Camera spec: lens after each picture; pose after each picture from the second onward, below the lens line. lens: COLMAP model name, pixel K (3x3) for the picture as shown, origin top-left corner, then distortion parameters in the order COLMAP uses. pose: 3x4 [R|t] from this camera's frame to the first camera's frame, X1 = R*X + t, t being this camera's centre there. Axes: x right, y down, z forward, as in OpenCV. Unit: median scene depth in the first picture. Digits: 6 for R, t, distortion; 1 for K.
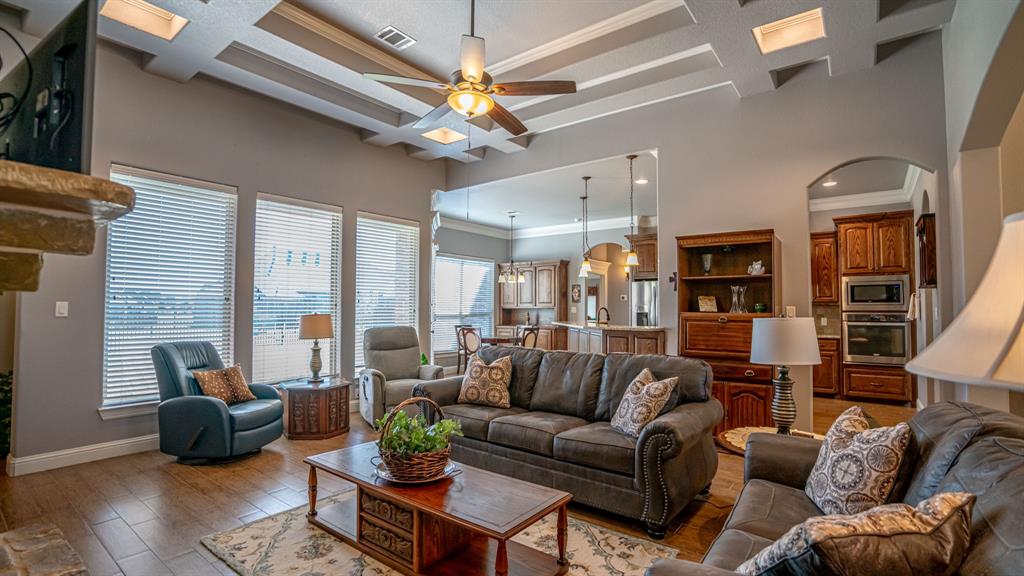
lens RADIAL K [[472.1, 0, 509.6], [0, 472.1, 291.4], [0, 0, 1]] dist [-0.063509, 0.025704]
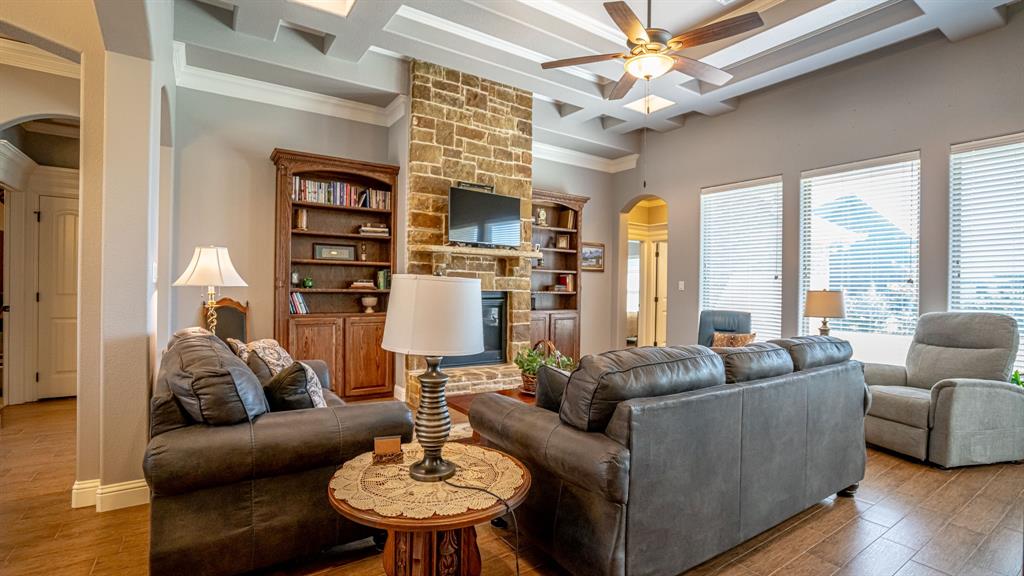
lens RADIAL K [[472.1, 0, 509.6], [0, 472.1, 291.4], [0, 0, 1]] dist [-0.063509, 0.025704]
pose [[-0.308705, -0.000423, -0.951158, 0.503815], [0.019733, 0.999782, -0.006849, 0.034820], [0.950953, -0.020883, -0.308629, 0.556550]]
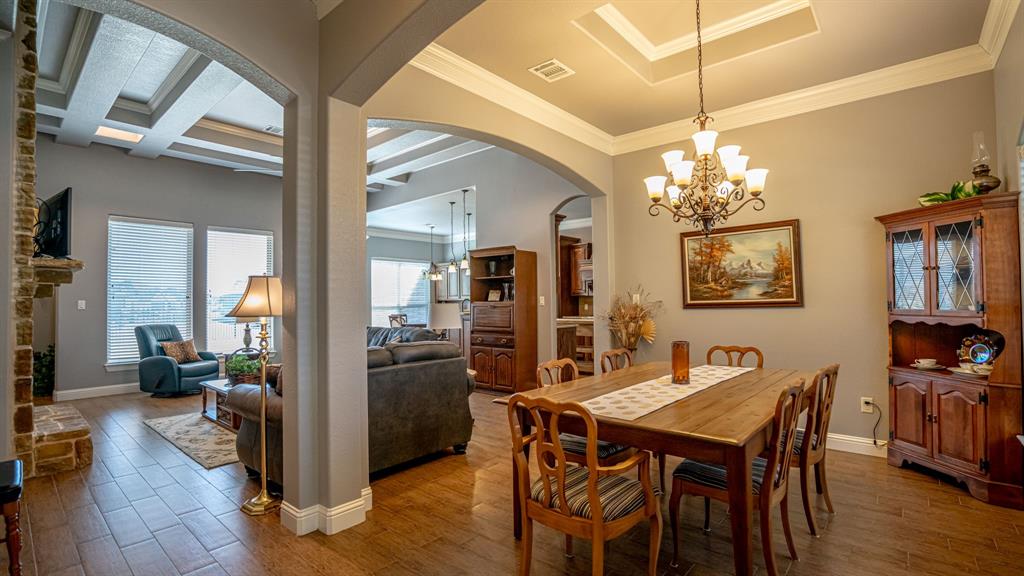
lens RADIAL K [[471.1, 0, 513.8], [0, 471.1, 289.0], [0, 0, 1]] dist [-0.074340, 0.026828]
pose [[0.998629, -0.016356, -0.049721, 0.411926], [0.016914, 0.999798, 0.010827, -0.006566], [0.049534, -0.011653, 0.998704, -0.345017]]
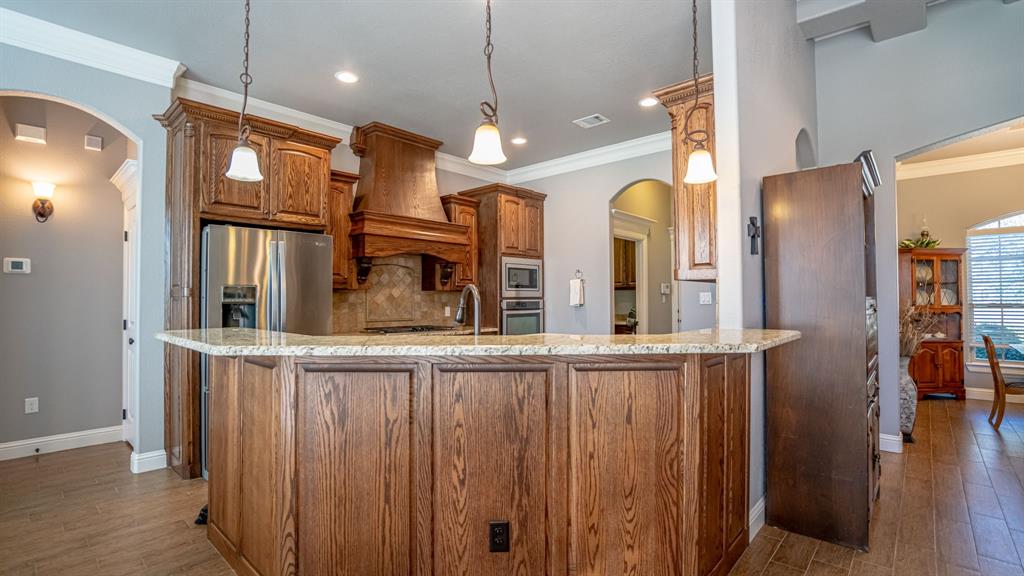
lens RADIAL K [[493.7, 0, 498.6], [0, 493.7, 261.2], [0, 0, 1]] dist [-0.059839, 0.023694]
pose [[0.102659, 0.075835, 0.991822, -0.165227], [-0.027352, 0.996928, -0.073394, 0.044658], [-0.994341, -0.019593, 0.104418, 0.971877]]
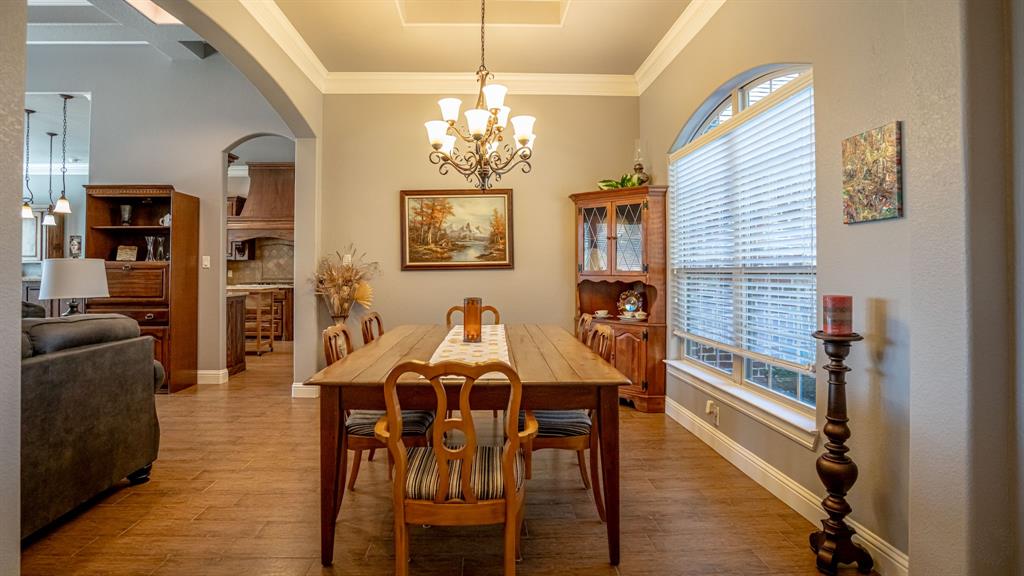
lens RADIAL K [[493.7, 0, 498.6], [0, 493.7, 261.2], [0, 0, 1]] dist [-0.059839, 0.023694]
pose [[0.767922, 0.008051, 0.640493, 0.277203], [-0.019506, 0.999751, 0.010820, 0.012310], [-0.640247, -0.020803, 0.767888, -0.252638]]
